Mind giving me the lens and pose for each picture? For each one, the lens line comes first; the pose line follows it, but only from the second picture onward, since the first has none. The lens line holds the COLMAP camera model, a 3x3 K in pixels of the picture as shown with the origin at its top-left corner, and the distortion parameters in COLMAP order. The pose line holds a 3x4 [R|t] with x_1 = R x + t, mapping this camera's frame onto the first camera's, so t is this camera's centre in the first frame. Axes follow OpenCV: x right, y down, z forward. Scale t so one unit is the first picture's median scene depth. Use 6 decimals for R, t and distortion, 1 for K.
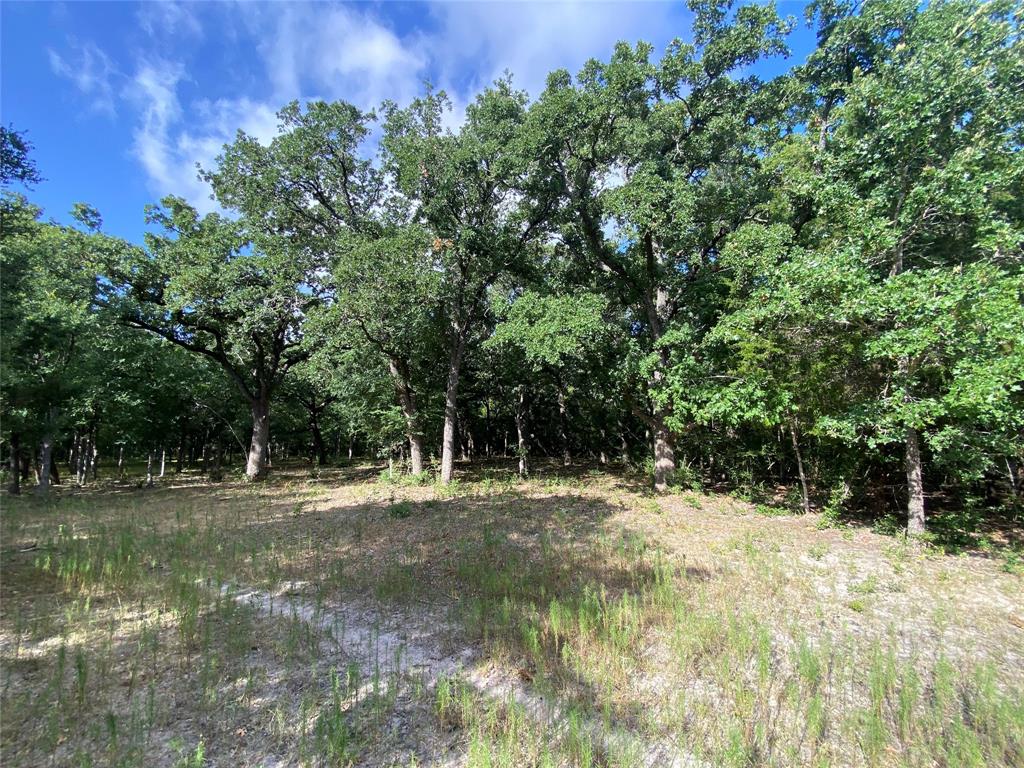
lens RADIAL K [[415.5, 0, 511.0], [0, 415.5, 372.2], [0, 0, 1]] dist [0.043636, -0.033921]
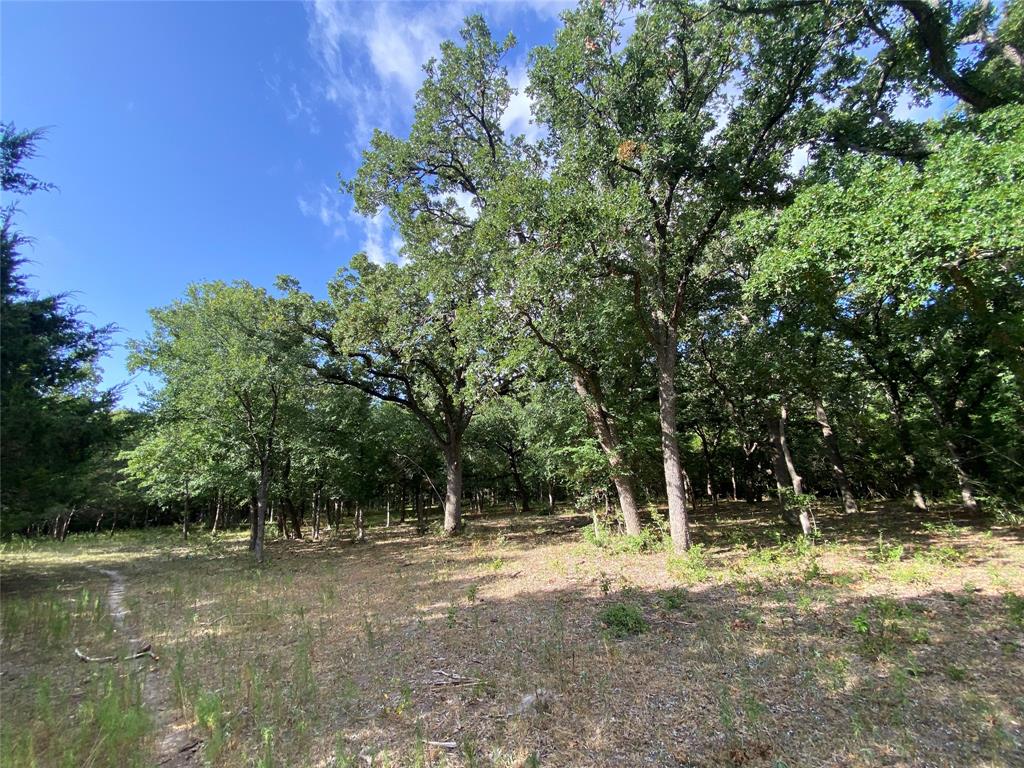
lens RADIAL K [[416.3, 0, 514.2], [0, 416.3, 375.4], [0, 0, 1]] dist [0.026712, -0.023639]
pose [[0.898375, -0.146847, -0.413955, -0.075275], [0.109718, 0.987606, -0.112232, 0.038839], [0.425305, 0.055408, 0.903352, 0.267789]]
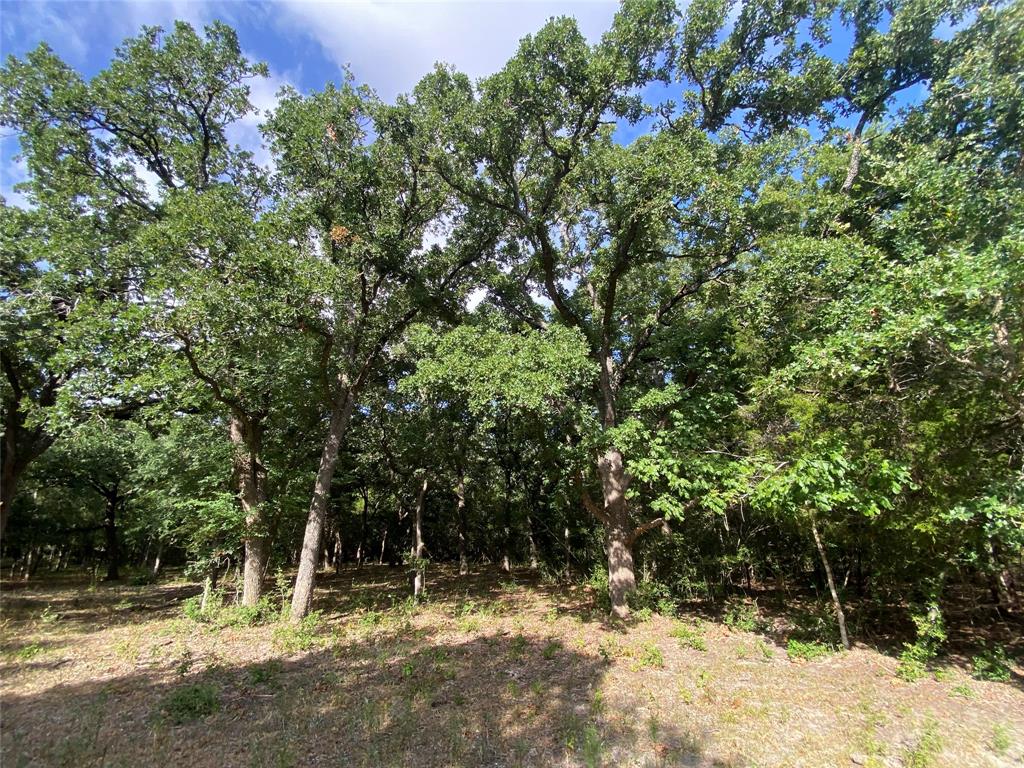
lens RADIAL K [[416.3, 0, 514.2], [0, 416.3, 375.4], [0, 0, 1]] dist [0.026712, -0.023639]
pose [[0.959605, 0.092317, 0.265773, -0.041810], [-0.034020, 0.975777, -0.216106, 0.030328], [-0.279285, 0.198335, 0.939502, 0.225268]]
